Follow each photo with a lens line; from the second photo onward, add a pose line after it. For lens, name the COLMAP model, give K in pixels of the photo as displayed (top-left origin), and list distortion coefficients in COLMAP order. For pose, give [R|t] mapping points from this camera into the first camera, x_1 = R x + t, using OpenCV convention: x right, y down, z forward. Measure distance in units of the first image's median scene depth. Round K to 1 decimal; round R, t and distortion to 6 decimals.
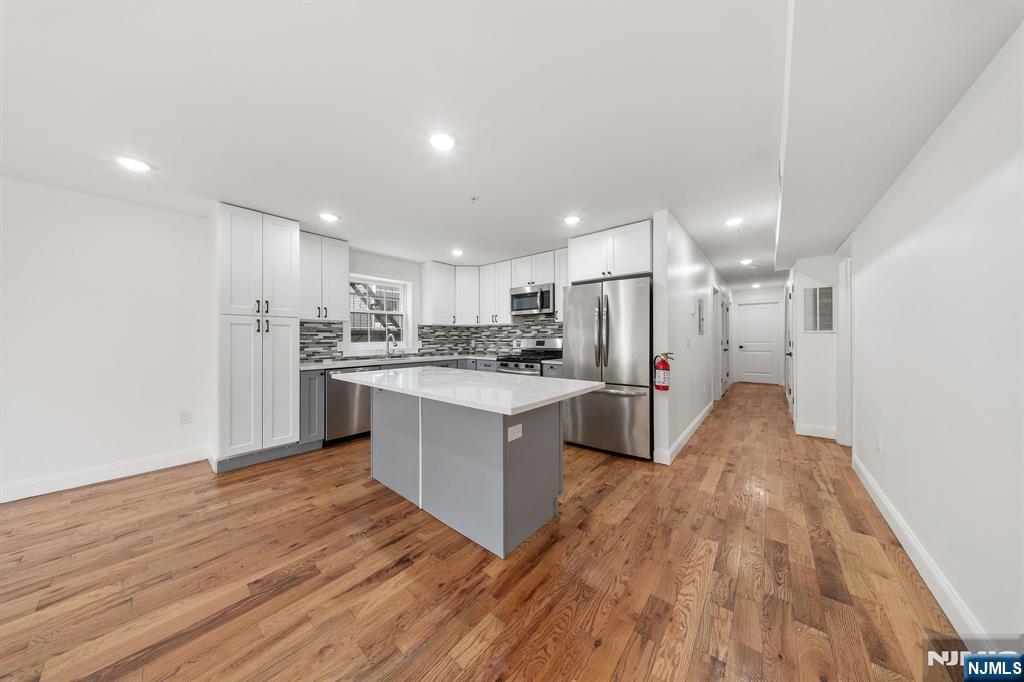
lens RADIAL K [[300.6, 0, 509.8], [0, 300.6, 340.0], [0, 0, 1]] dist [-0.000265, -0.000993]
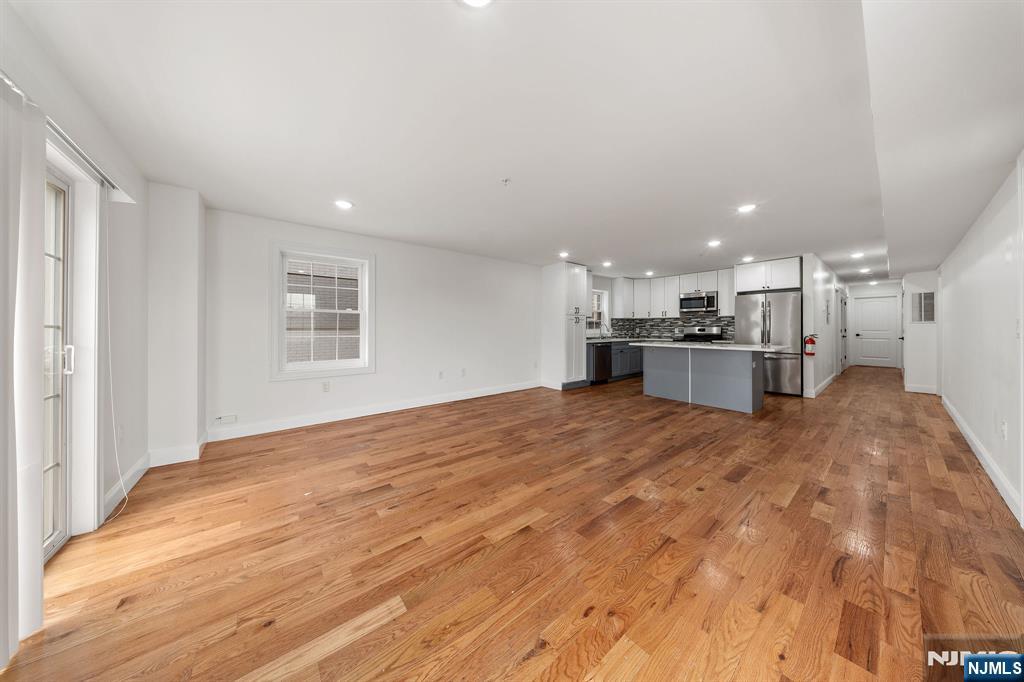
lens RADIAL K [[300.6, 0, 513.4], [0, 300.6, 330.0], [0, 0, 1]] dist [-0.000265, -0.000993]
pose [[0.982214, 0.002767, -0.187747, -0.570349], [-0.002835, 0.999996, -0.000090, 0.014176], [0.187746, 0.000621, 0.982217, -0.693390]]
